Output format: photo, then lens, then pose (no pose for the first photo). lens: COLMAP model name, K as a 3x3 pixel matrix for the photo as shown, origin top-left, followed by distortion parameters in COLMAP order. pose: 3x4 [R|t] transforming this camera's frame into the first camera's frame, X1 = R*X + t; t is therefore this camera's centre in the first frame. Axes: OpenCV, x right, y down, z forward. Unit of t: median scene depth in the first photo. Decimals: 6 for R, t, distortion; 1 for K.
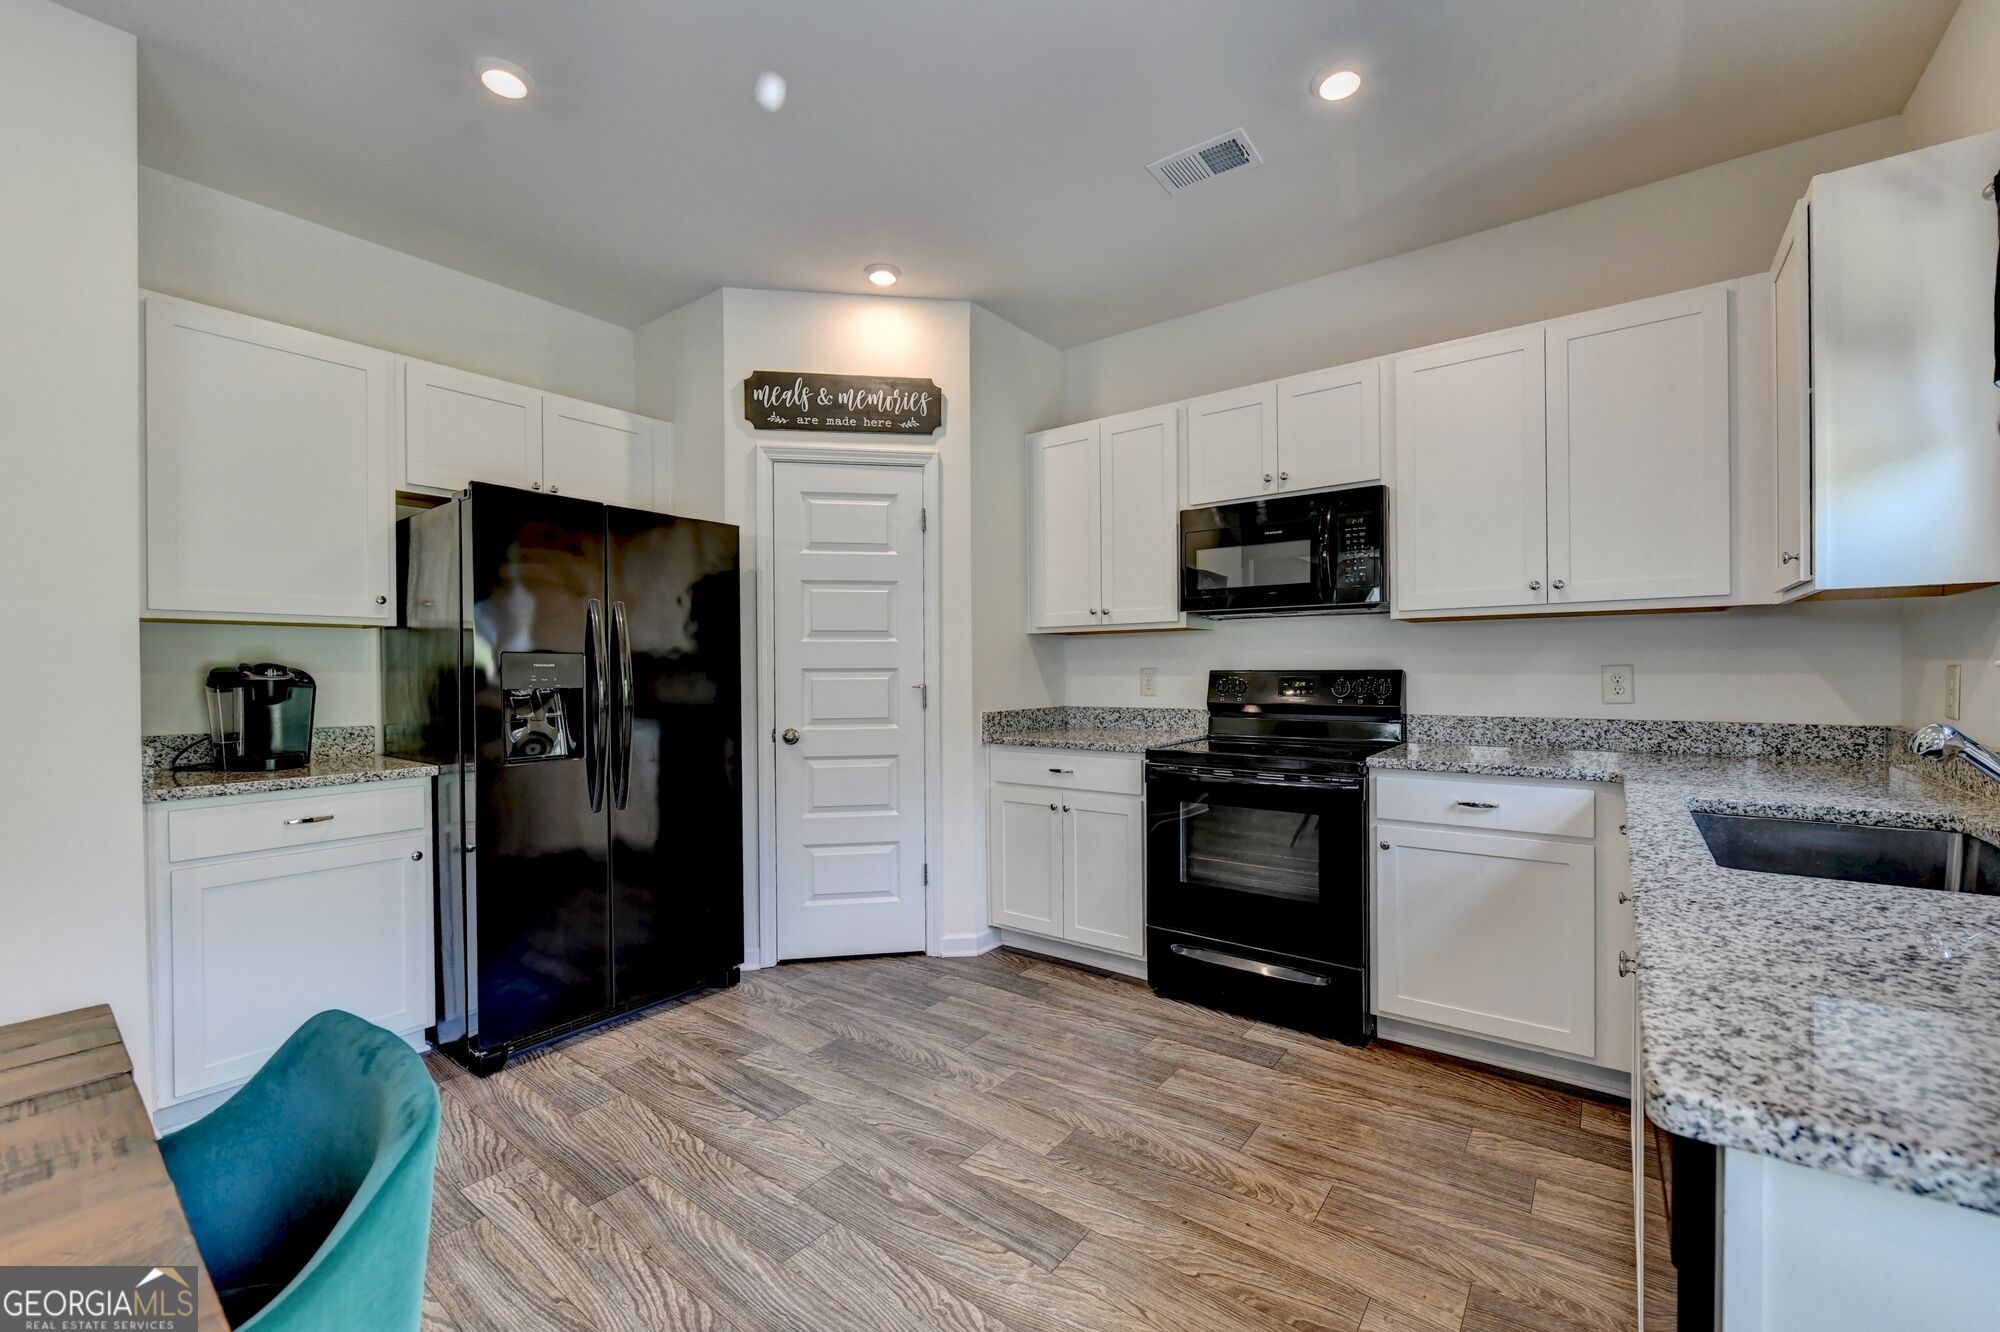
lens RADIAL K [[803.6, 0, 1020.3], [0, 803.6, 671.6], [0, 0, 1]] dist [-0.002649, -0.000162]
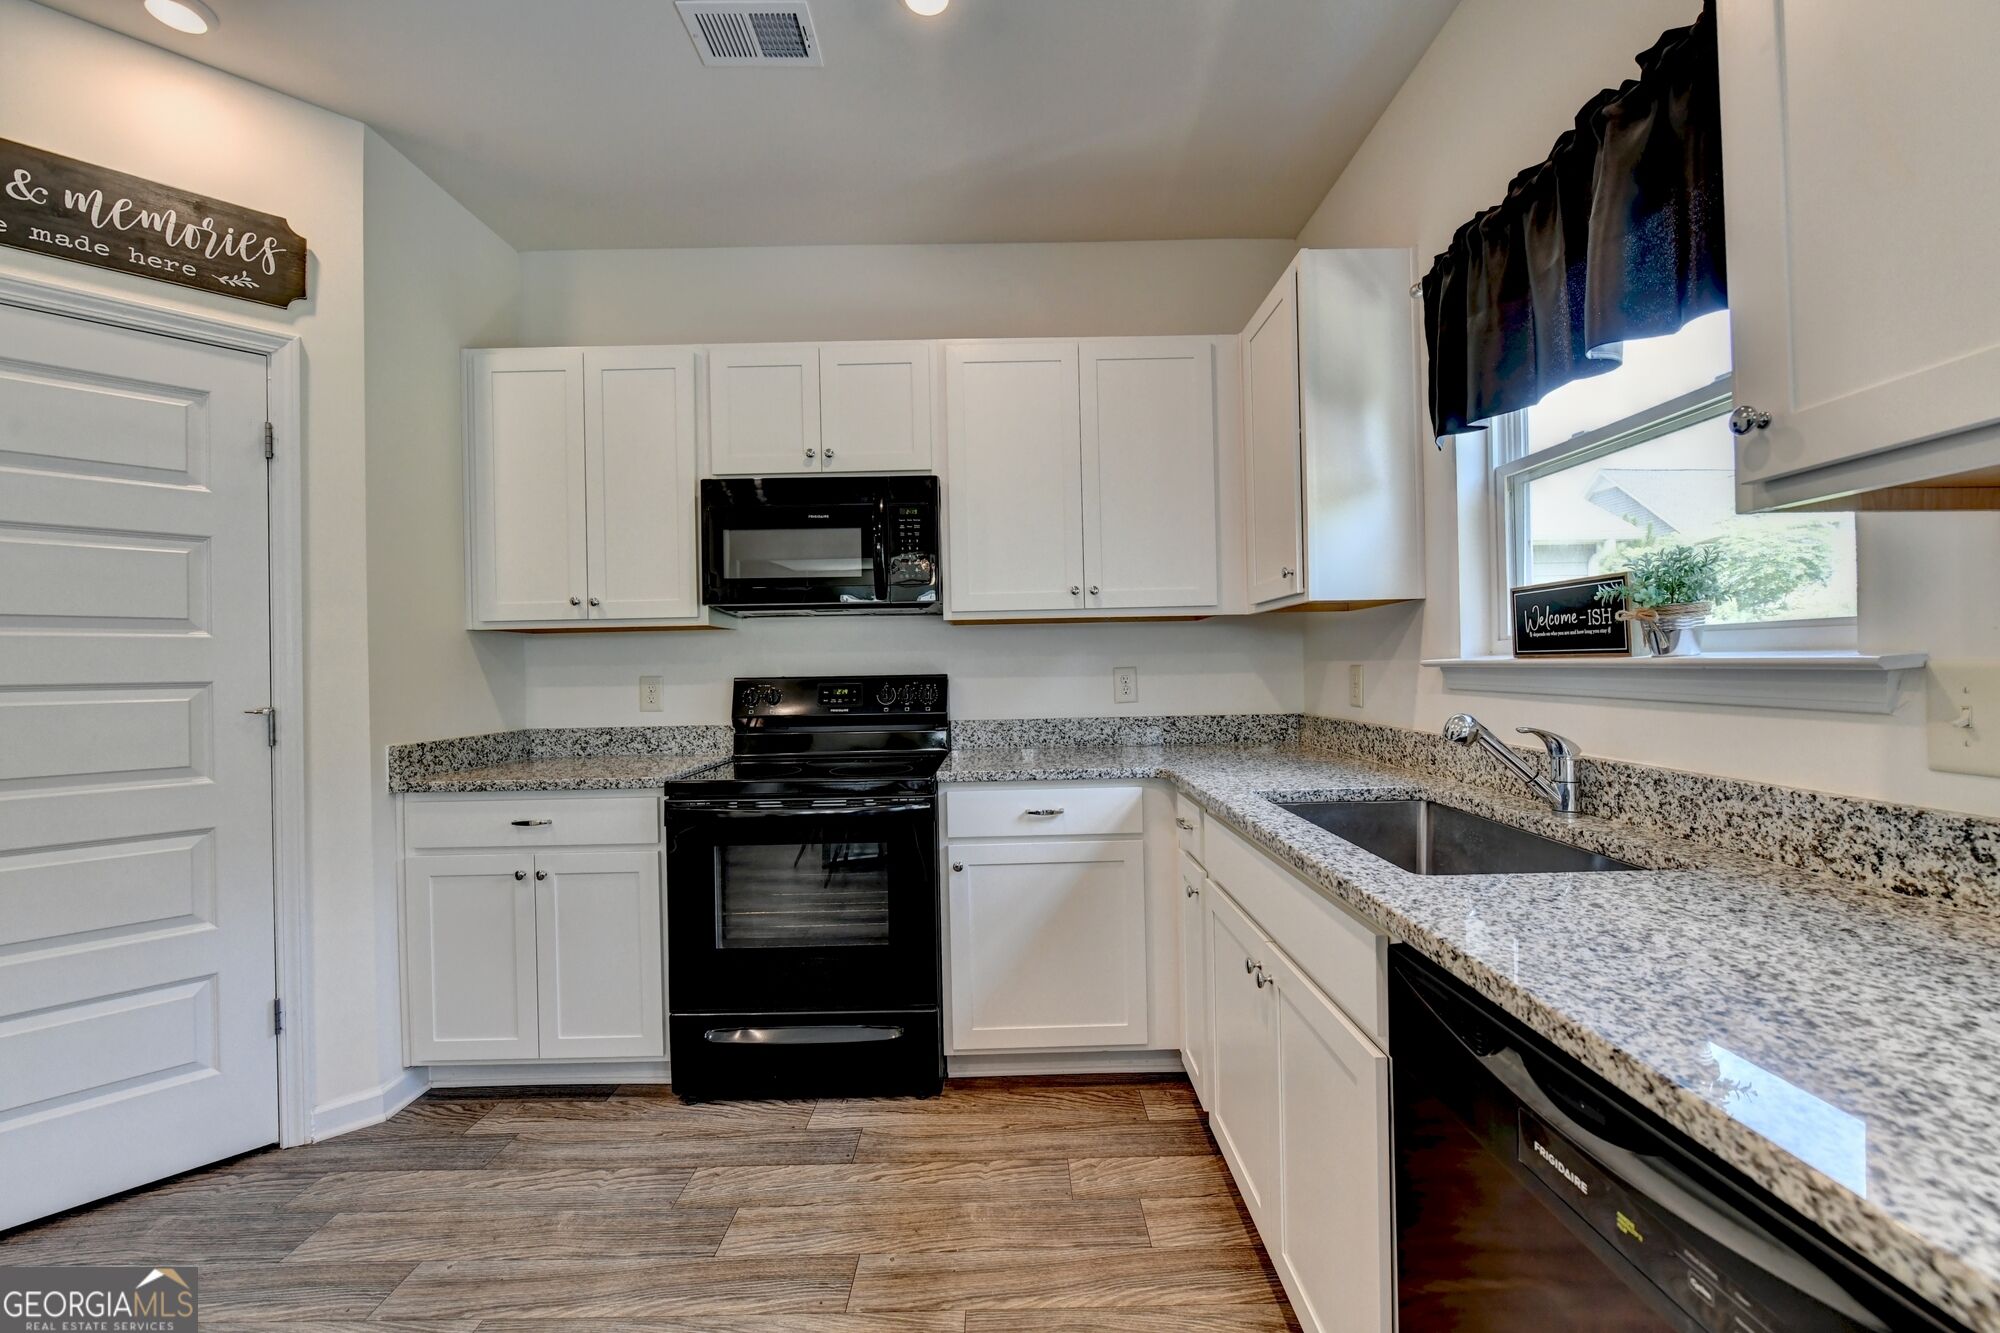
lens RADIAL K [[792.4, 0, 1004.4], [0, 792.4, 666.1], [0, 0, 1]] dist [-0.005992, -0.000385]
pose [[0.803487, -0.006352, 0.595288, -0.032763], [0.015655, 0.999823, -0.010462, -0.001139], [-0.595116, 0.017725, 0.803444, 0.214841]]
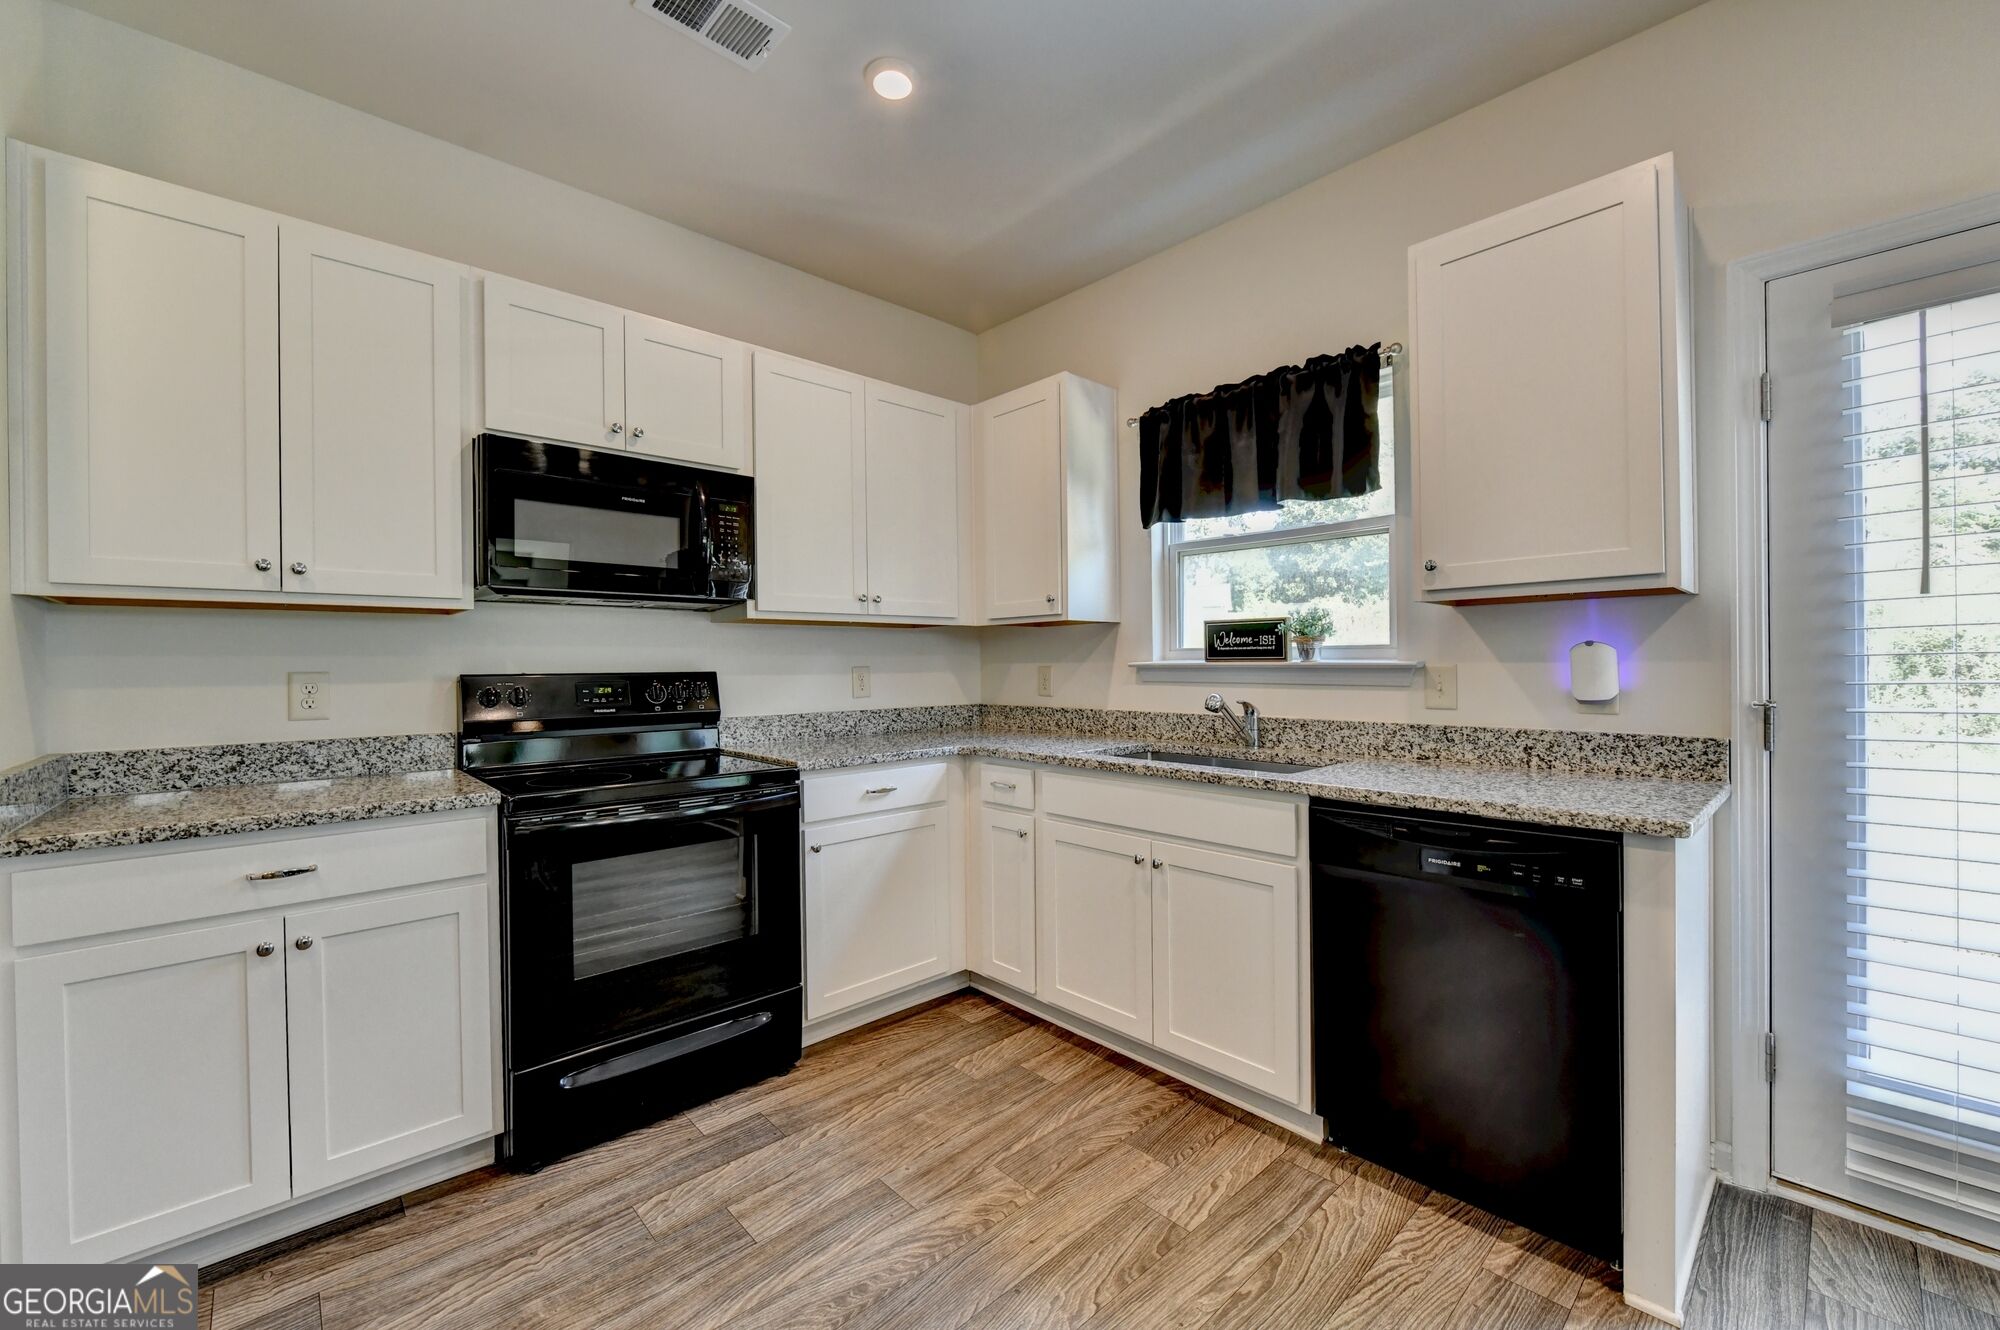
lens RADIAL K [[792.4, 0, 1004.4], [0, 792.4, 664.6], [0, 0, 1]] dist [-0.005992, -0.000385]
pose [[0.187288, 0.005142, 0.982292, -0.406258], [0.011935, 0.999901, -0.007510, 0.000499], [-0.982233, 0.013130, 0.187208, 0.520413]]
